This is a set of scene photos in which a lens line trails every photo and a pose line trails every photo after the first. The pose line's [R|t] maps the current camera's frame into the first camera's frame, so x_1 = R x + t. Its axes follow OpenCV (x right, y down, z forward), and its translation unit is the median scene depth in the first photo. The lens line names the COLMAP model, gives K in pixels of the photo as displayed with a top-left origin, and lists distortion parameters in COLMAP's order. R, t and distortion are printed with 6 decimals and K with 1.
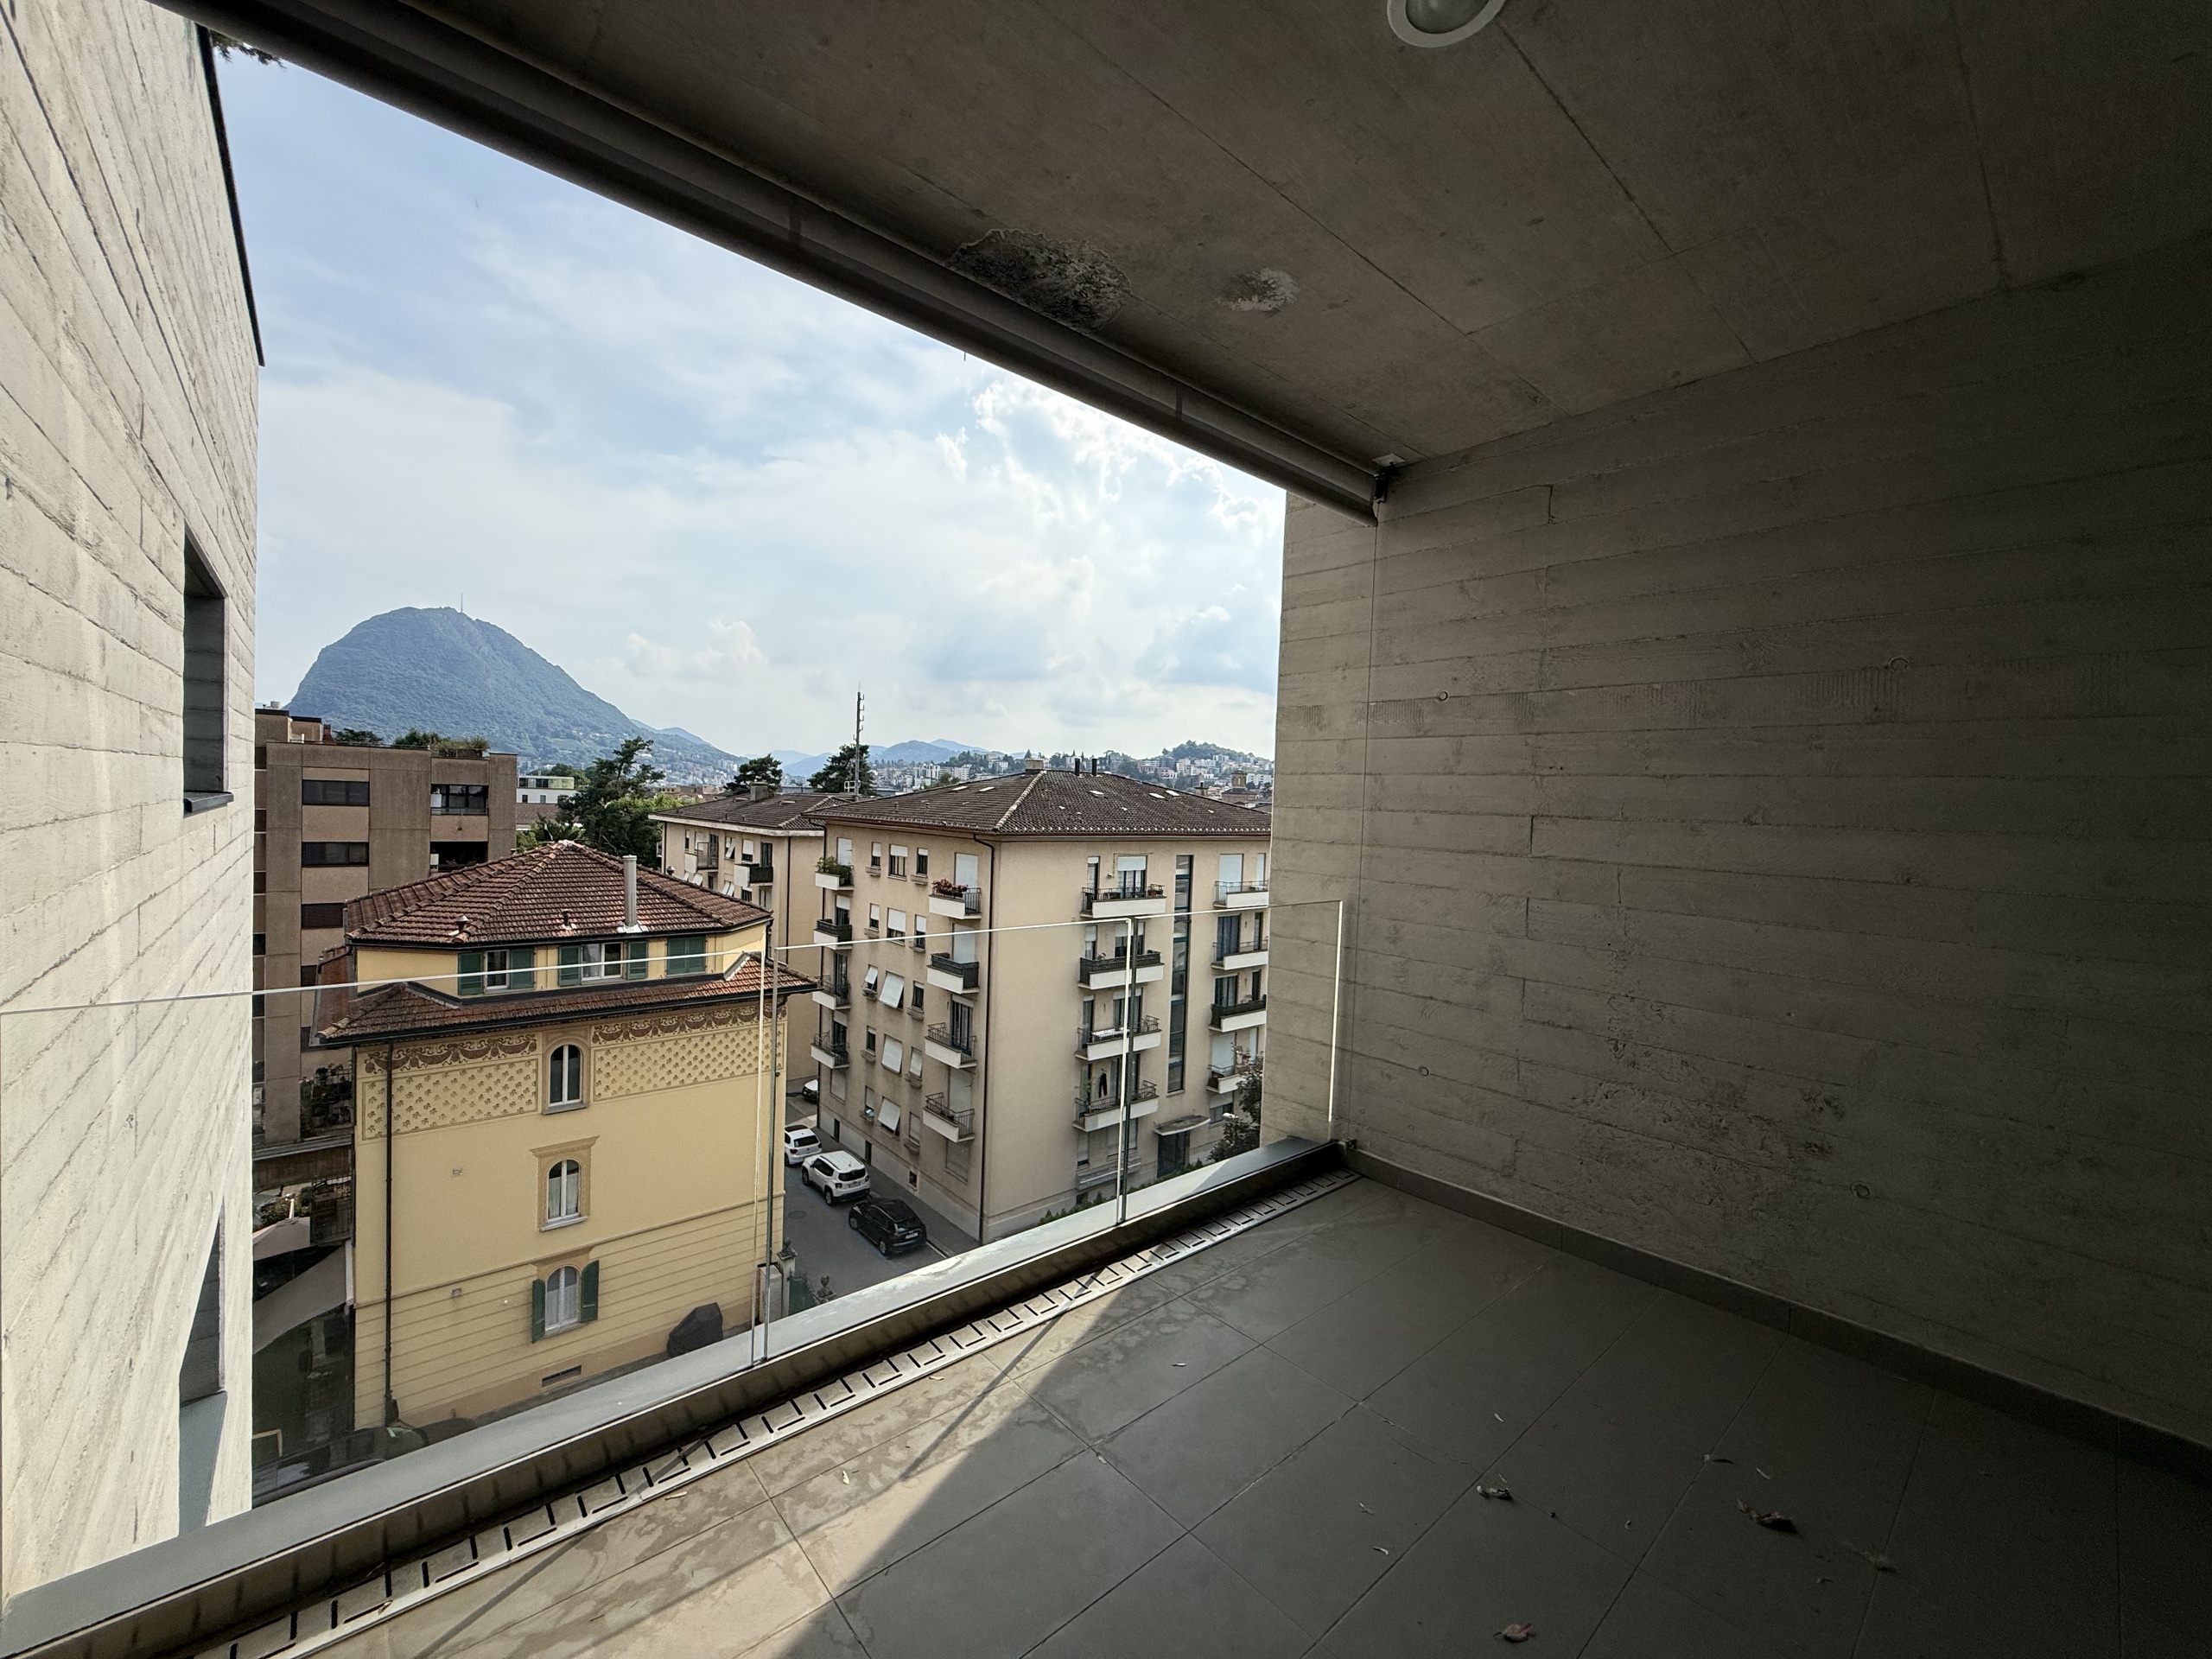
lens RADIAL K [[879.9, 0, 1107.0], [0, 879.9, 820.8], [0, 0, 1]] dist [-0.001947, 0.000199]
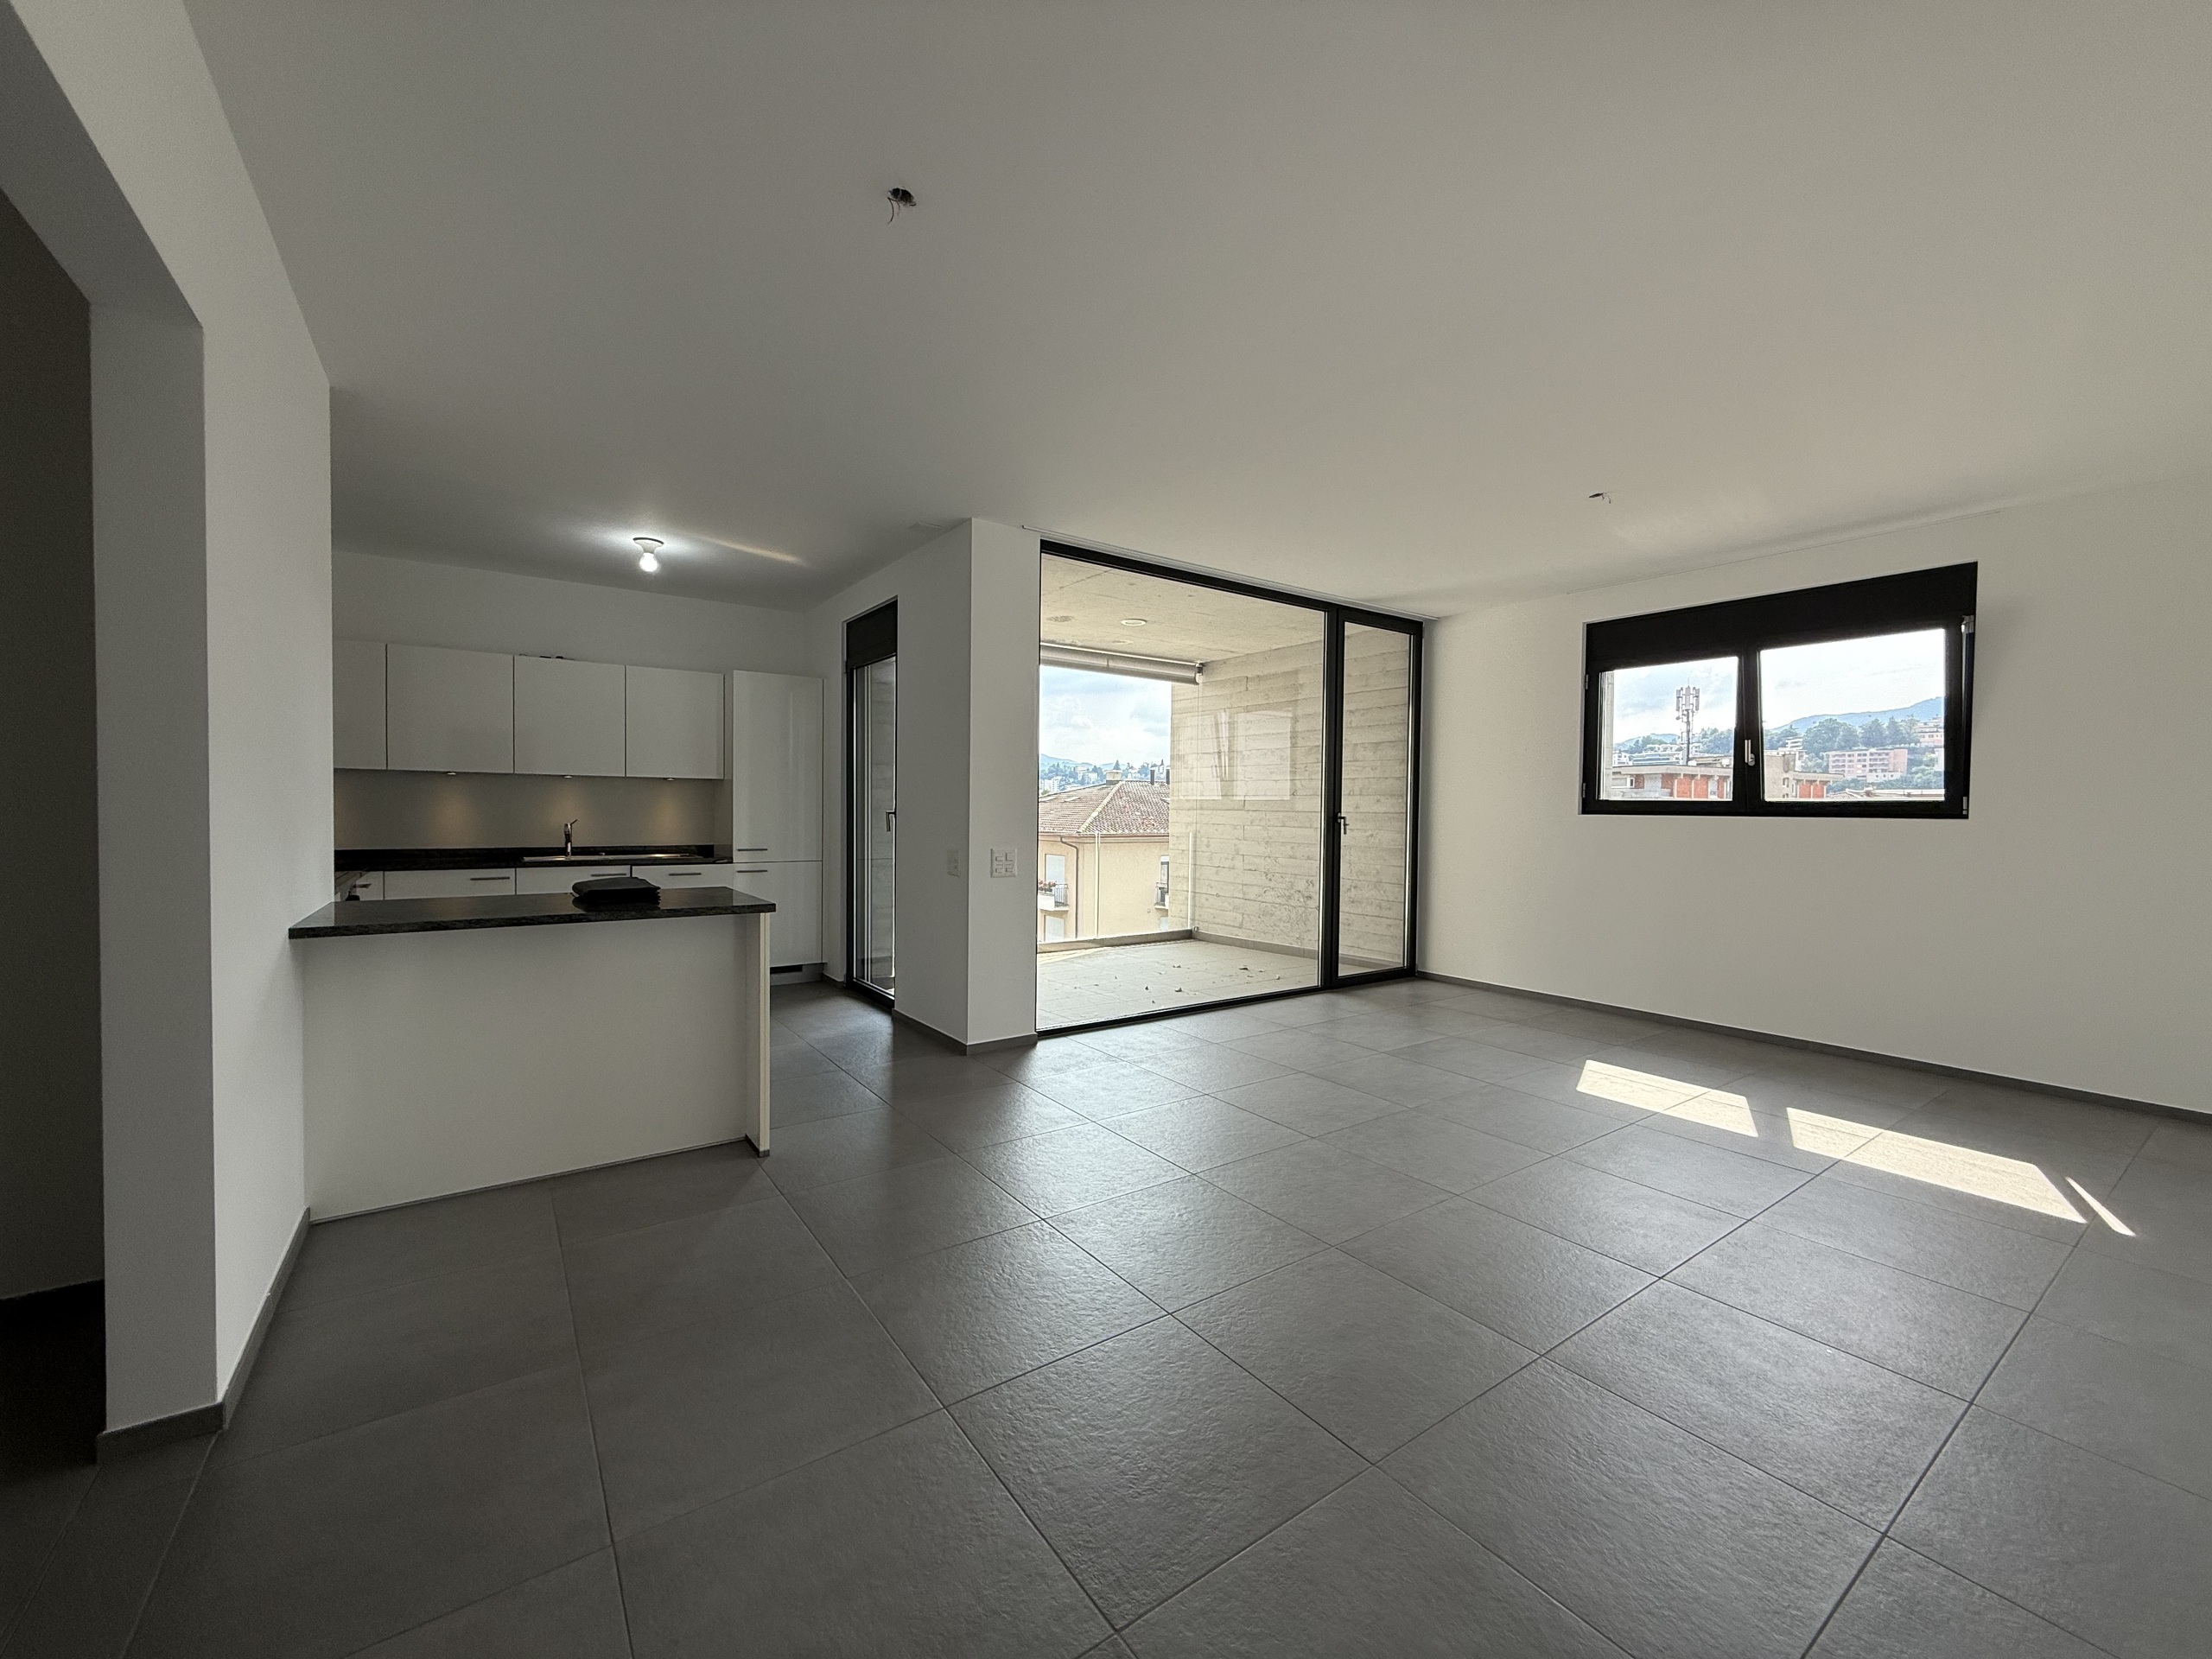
lens RADIAL K [[879.9, 0, 1100.2], [0, 879.9, 830.1], [0, 0, 1]] dist [-0.001947, 0.000199]
pose [[0.993767, -0.022157, -0.109256, 0.279728], [0.022149, 0.999754, -0.001285, 0.080022], [0.109258, -0.001143, 0.994013, -1.504378]]
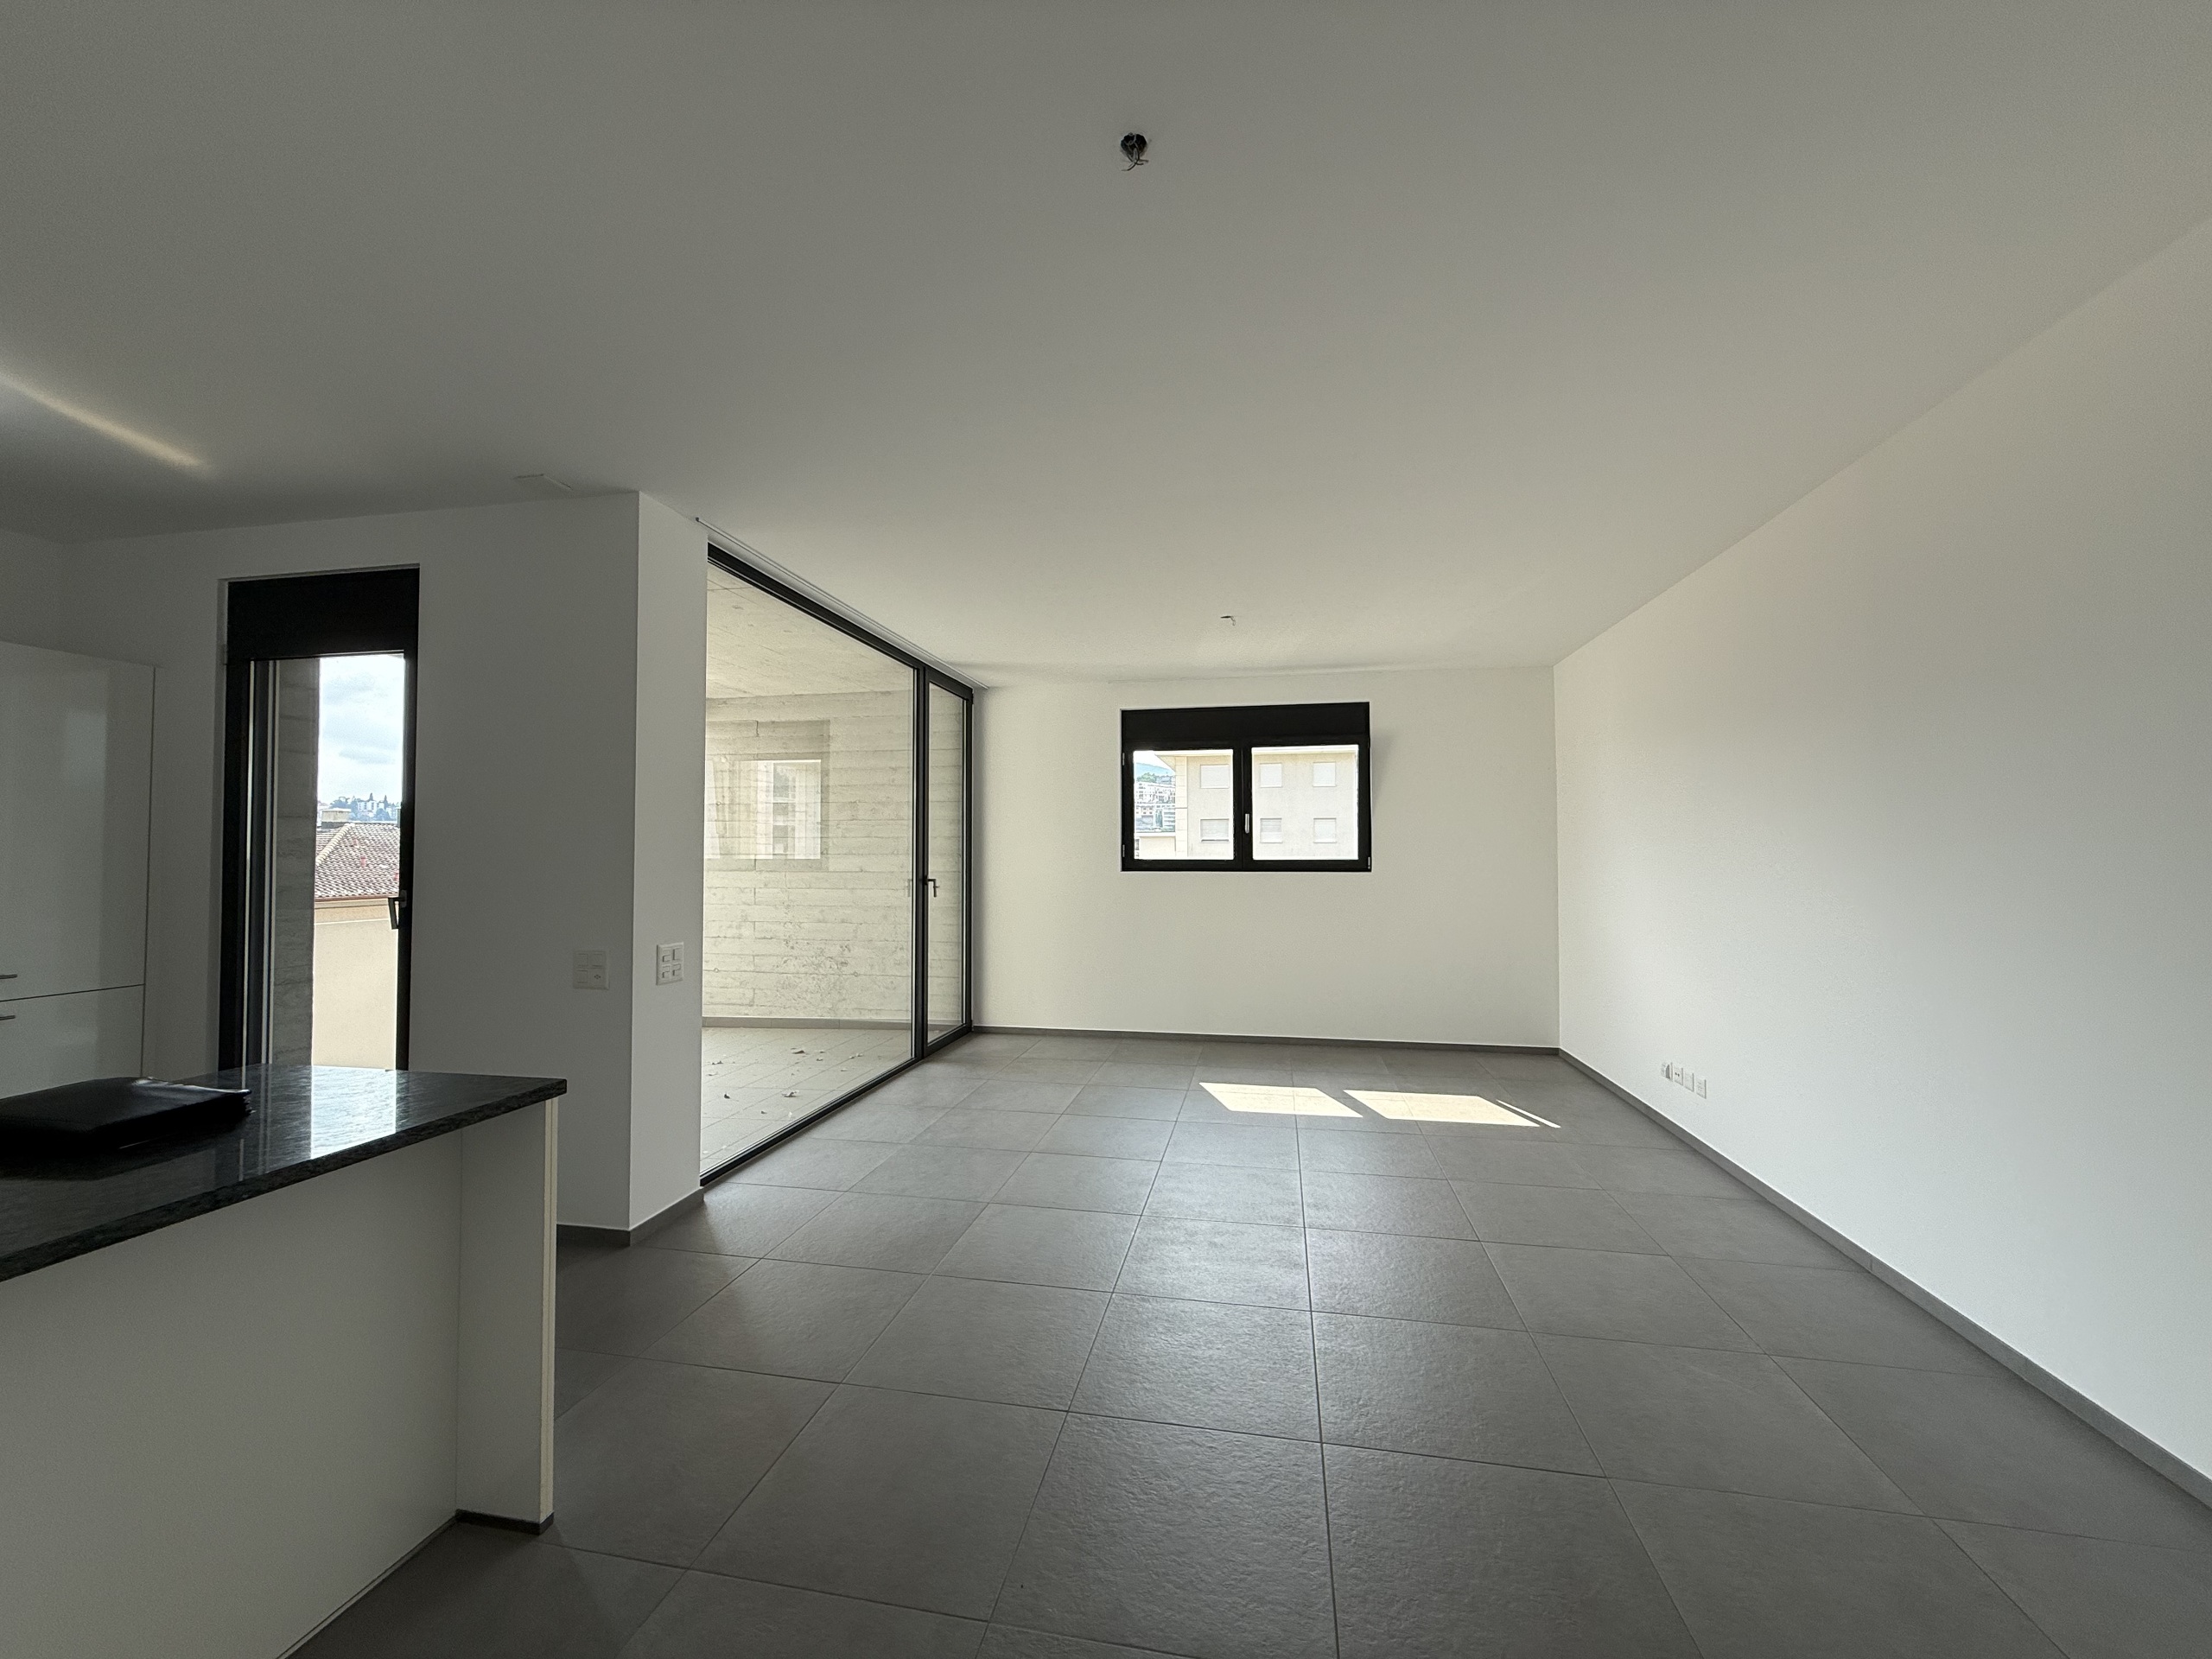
lens RADIAL K [[879.9, 0, 1105.0], [0, 879.9, 828.2], [0, 0, 1]] dist [-0.001947, 0.000199]
pose [[0.790827, -0.018112, 0.611771, -0.201518], [0.044132, 0.998648, -0.027484, 0.026115], [-0.610446, 0.048734, 0.790557, -1.278540]]
